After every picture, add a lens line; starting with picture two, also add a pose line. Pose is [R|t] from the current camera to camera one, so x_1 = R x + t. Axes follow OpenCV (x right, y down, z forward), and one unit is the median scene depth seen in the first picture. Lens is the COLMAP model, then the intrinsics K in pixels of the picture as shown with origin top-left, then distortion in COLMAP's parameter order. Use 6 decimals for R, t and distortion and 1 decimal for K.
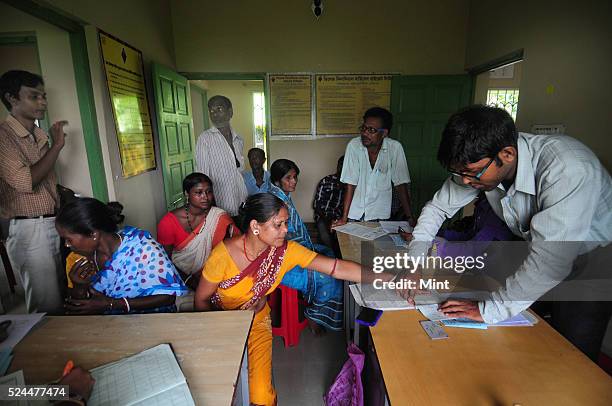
lens RADIAL K [[323.9, 0, 308.1], [0, 323.9, 204.2], [0, 0, 1]] dist [0.006949, -0.026899]
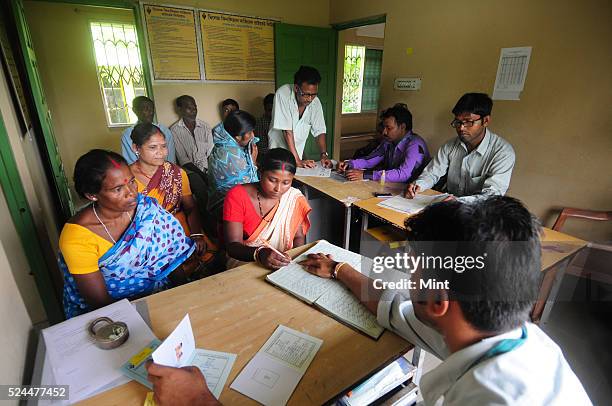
lens RADIAL K [[323.9, 0, 309.6], [0, 323.9, 209.2], [0, 0, 1]] dist [0.006949, -0.026899]
pose [[0.837055, -0.173673, 0.518822, -0.290878], [0.084499, 0.977940, 0.191032, -0.003340], [-0.540554, -0.116064, 0.833265, 0.016774]]
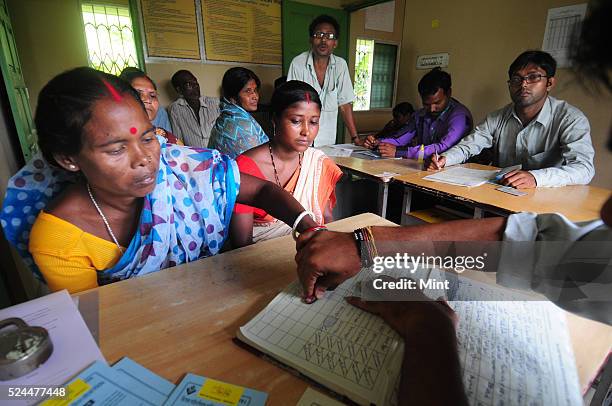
lens RADIAL K [[323.9, 0, 307.7], [0, 323.9, 206.9], [0, 0, 1]] dist [0.006949, -0.026899]
pose [[0.839164, -0.156827, 0.520778, -0.264792], [0.092527, 0.984732, 0.147448, 0.064246], [-0.535950, -0.075547, 0.840863, 0.136423]]
